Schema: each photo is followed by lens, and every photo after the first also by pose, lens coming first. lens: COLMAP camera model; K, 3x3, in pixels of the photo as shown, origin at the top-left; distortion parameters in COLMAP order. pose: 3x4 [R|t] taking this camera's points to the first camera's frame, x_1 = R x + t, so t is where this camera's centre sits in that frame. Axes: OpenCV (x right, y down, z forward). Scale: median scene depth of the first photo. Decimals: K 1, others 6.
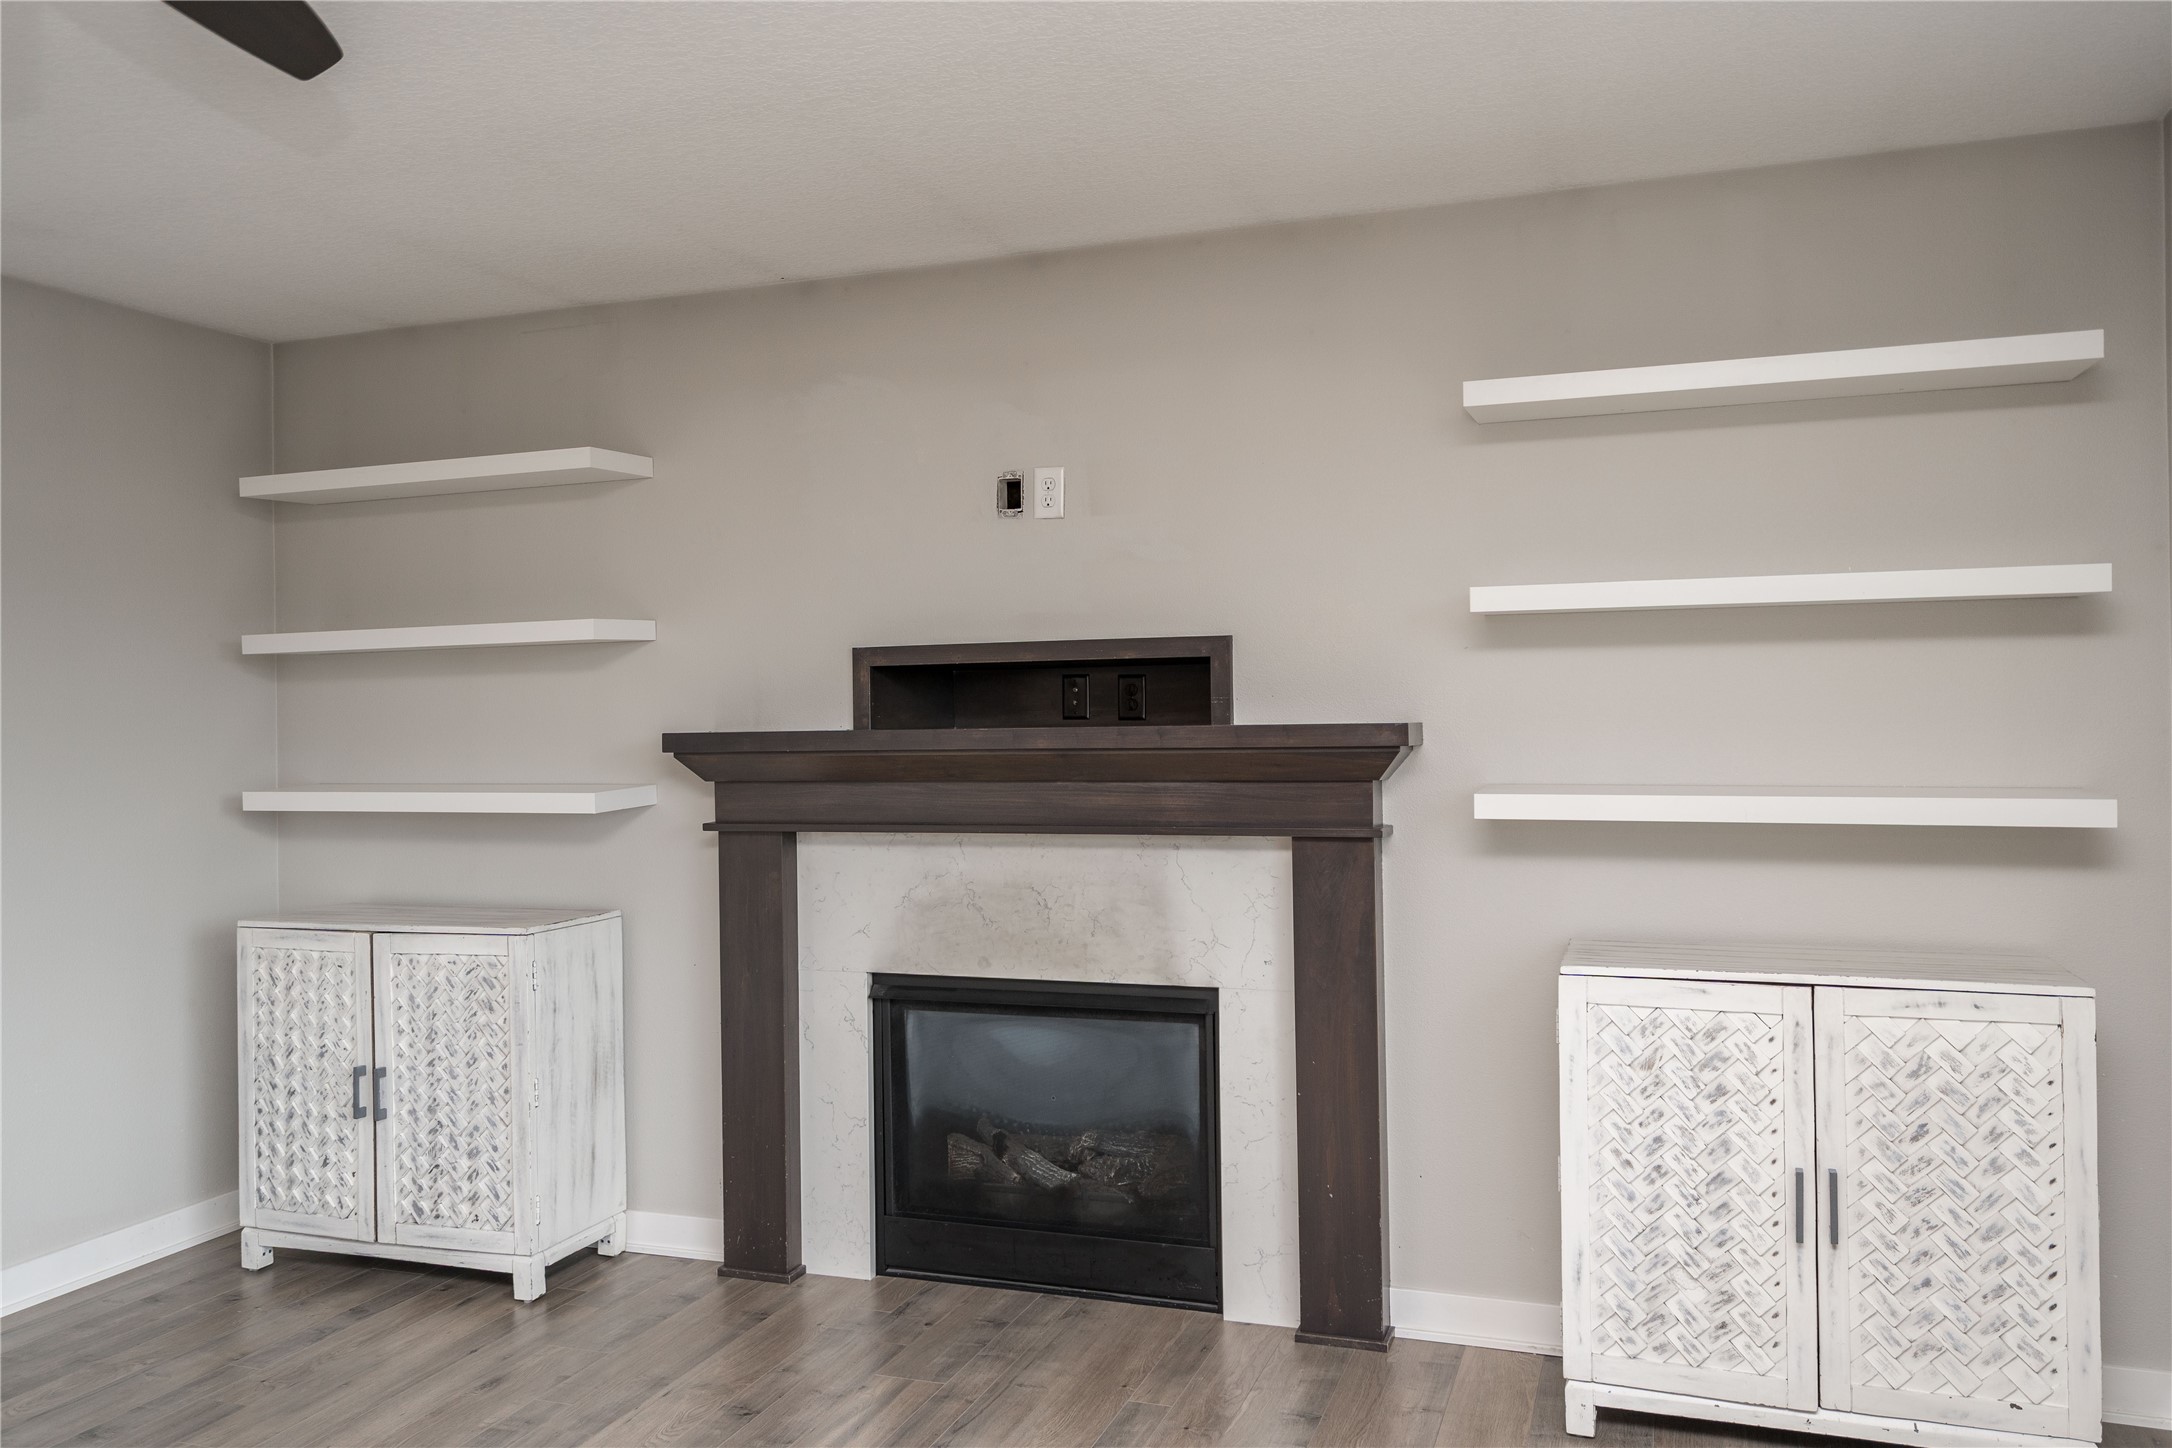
lens RADIAL K [[1658.7, 0, 1086.0], [0, 1658.7, 724.0], [0, 0, 1]] dist [0.026308, 0.002187]
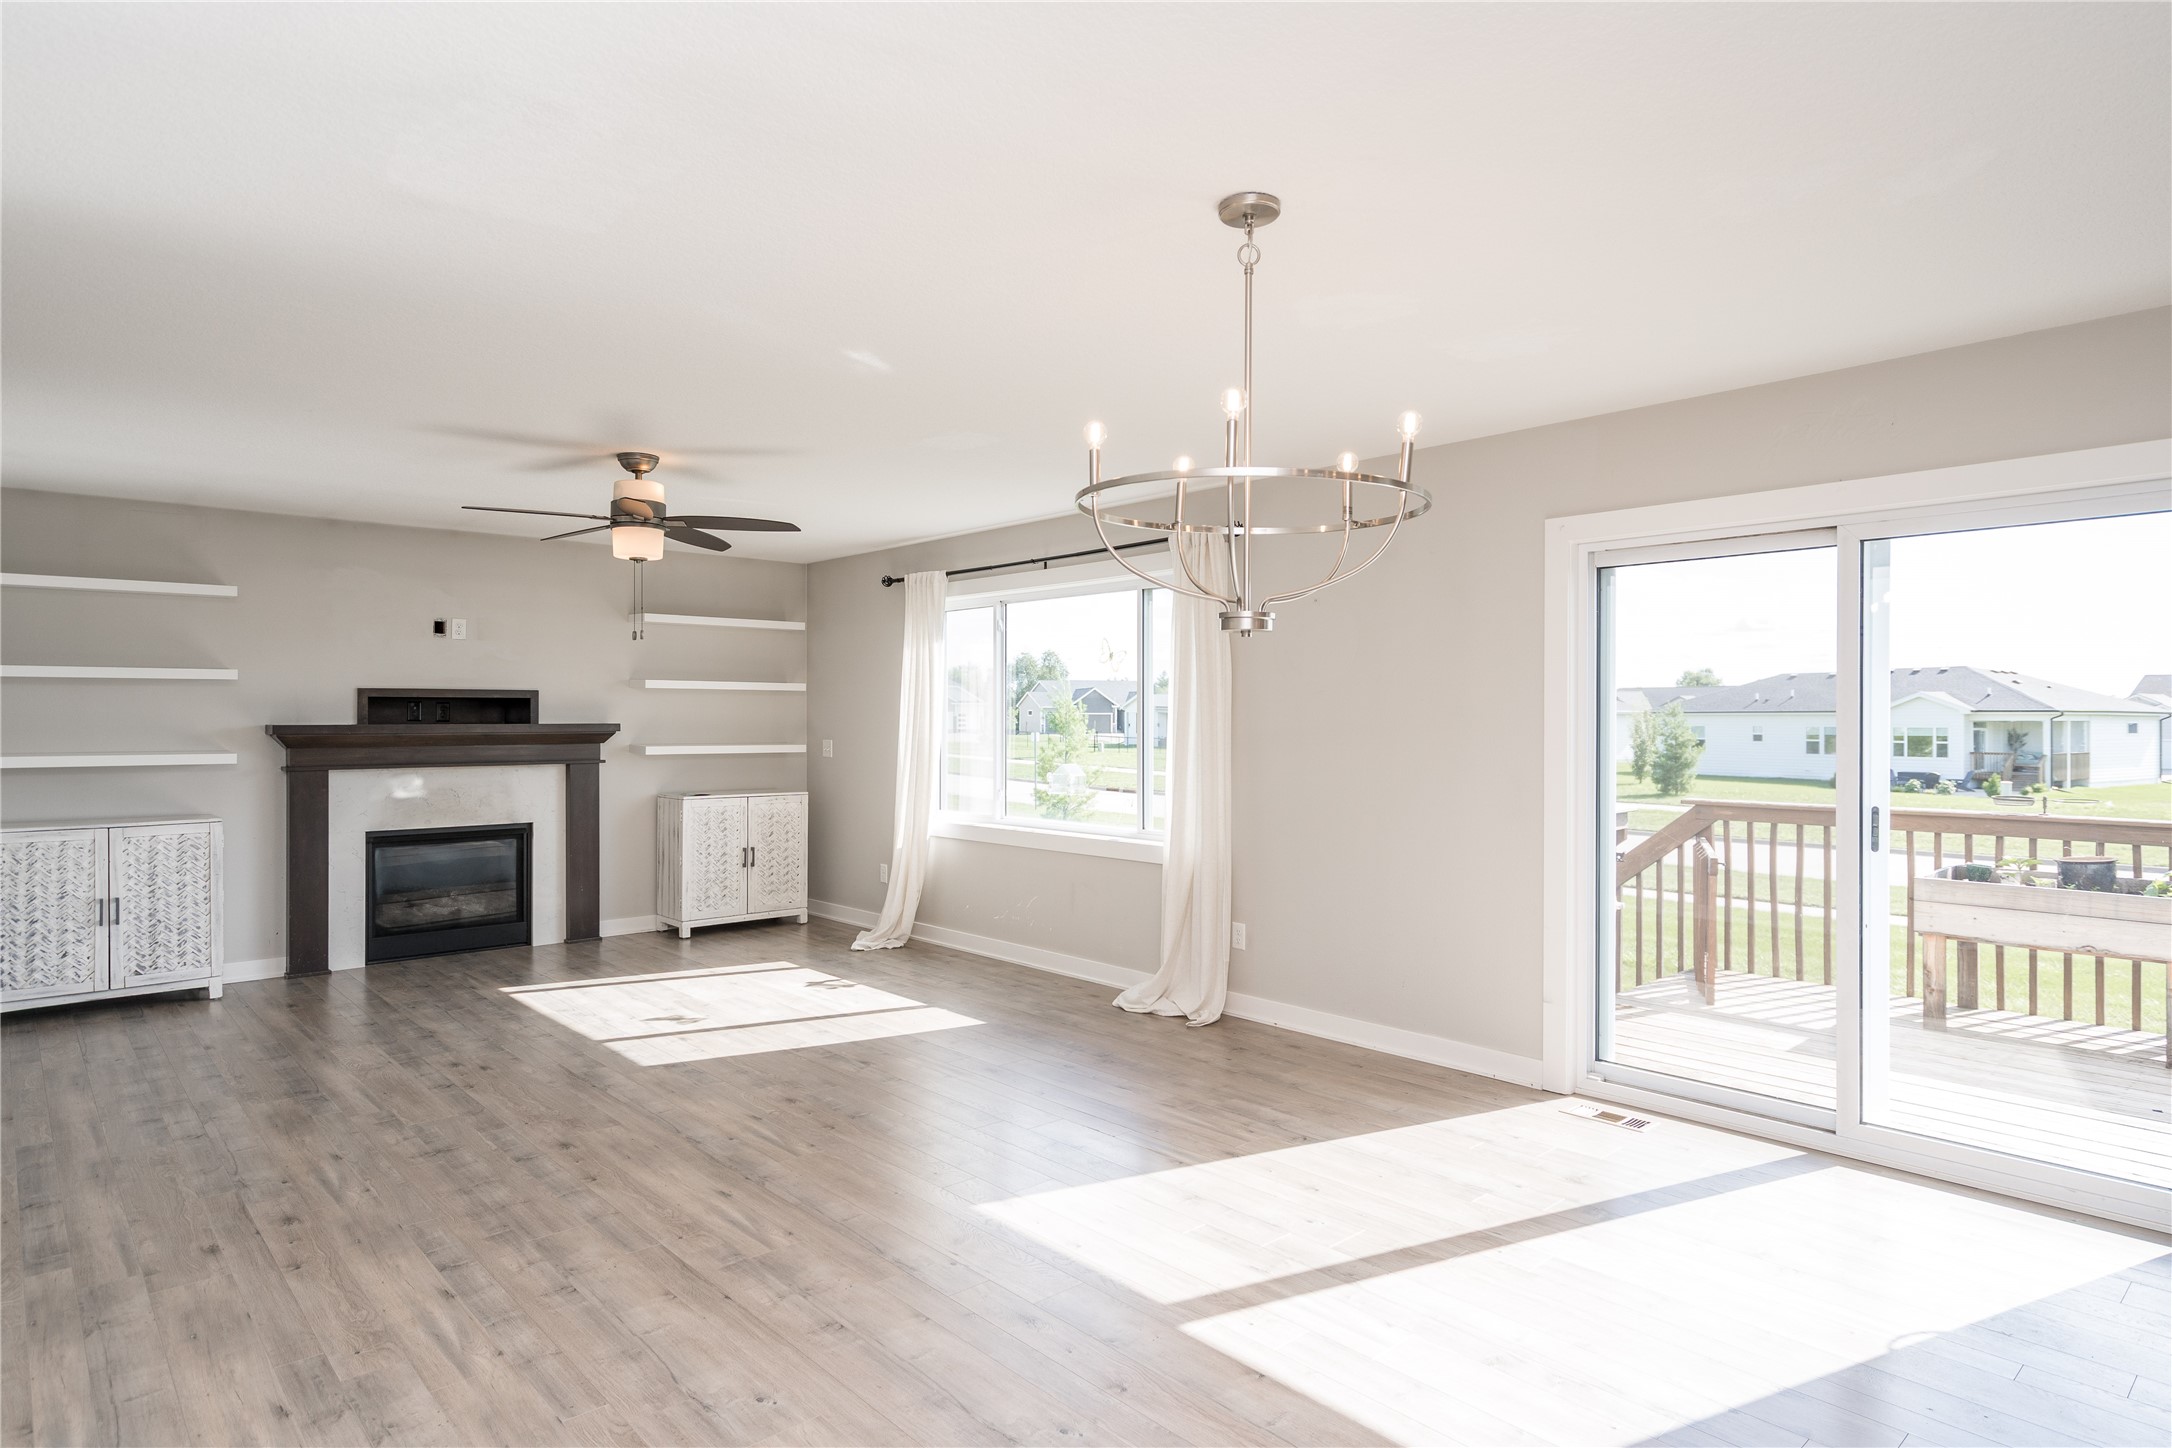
lens RADIAL K [[1182.4, 0, 1086.0], [0, 1182.4, 724.0], [0, 0, 1]] dist [0.002166, 0.000378]
pose [[0.466186, 0.010235, 0.884628, -1.116445], [0.002227, 0.999916, -0.012743, 0.026068], [-0.884684, 0.007911, 0.466124, -0.631263]]
